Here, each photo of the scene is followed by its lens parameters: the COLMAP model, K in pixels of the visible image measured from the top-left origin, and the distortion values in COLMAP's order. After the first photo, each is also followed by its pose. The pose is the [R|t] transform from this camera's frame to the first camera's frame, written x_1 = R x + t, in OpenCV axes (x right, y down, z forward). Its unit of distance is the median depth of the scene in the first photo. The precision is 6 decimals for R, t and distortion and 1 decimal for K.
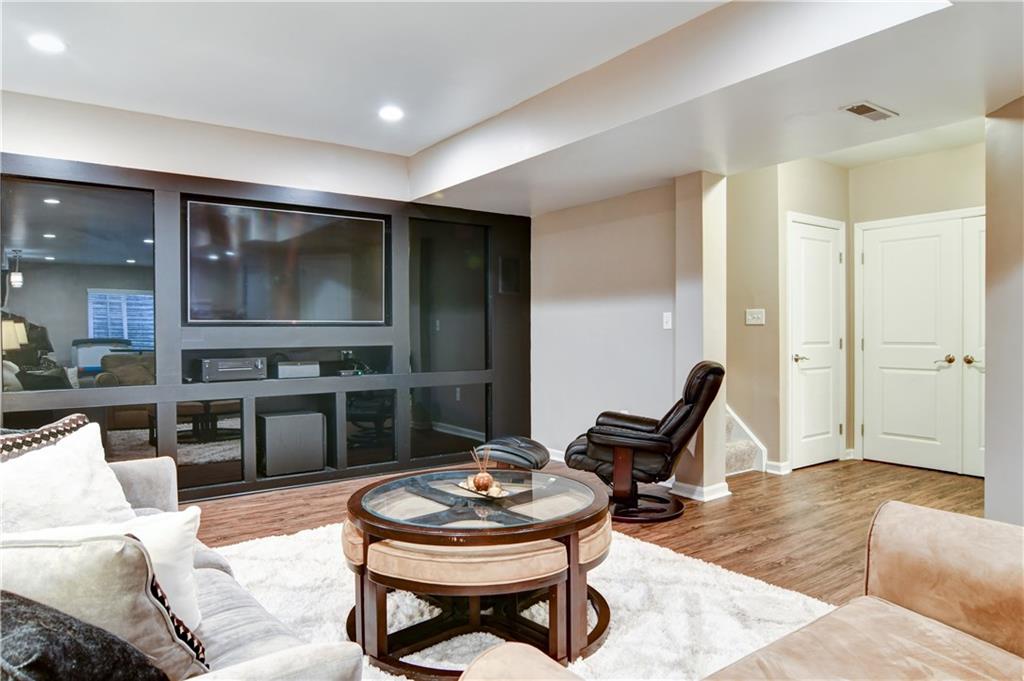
lens RADIAL K [[647.9, 0, 502.7], [0, 647.9, 338.2], [0, 0, 1]] dist [-0.017310, 0.004454]
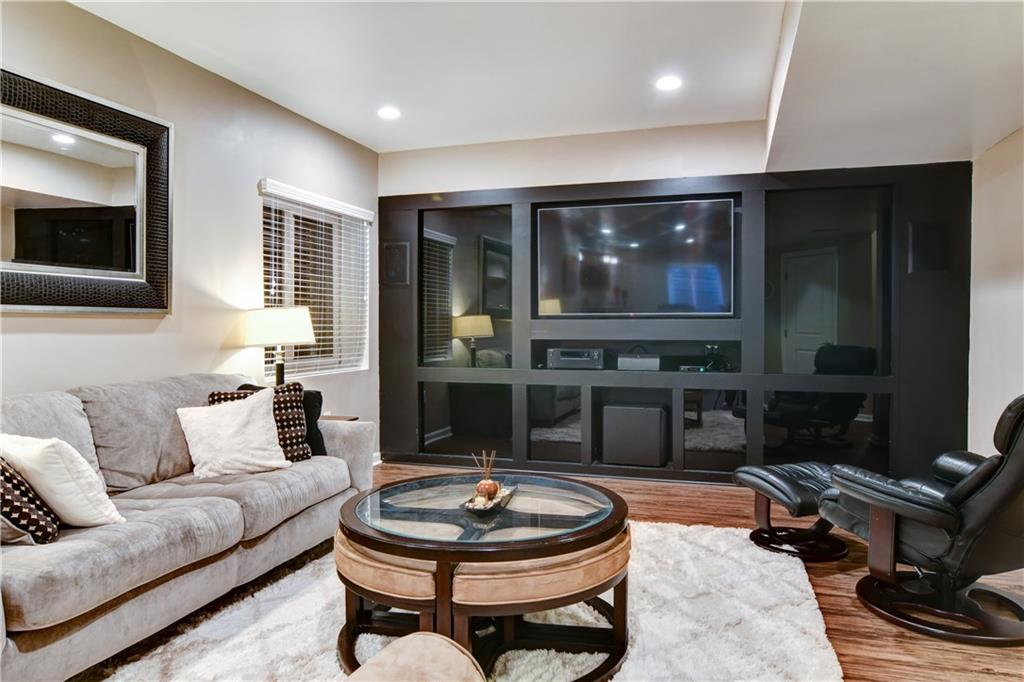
lens RADIAL K [[647.9, 0, 510.3], [0, 647.9, 337.6], [0, 0, 1]] dist [-0.017310, 0.004454]
pose [[0.612480, 0.021266, -0.790200, 0.355469], [-0.011919, 0.999773, 0.017667, -0.005039], [0.790396, -0.001402, 0.612594, 0.234189]]
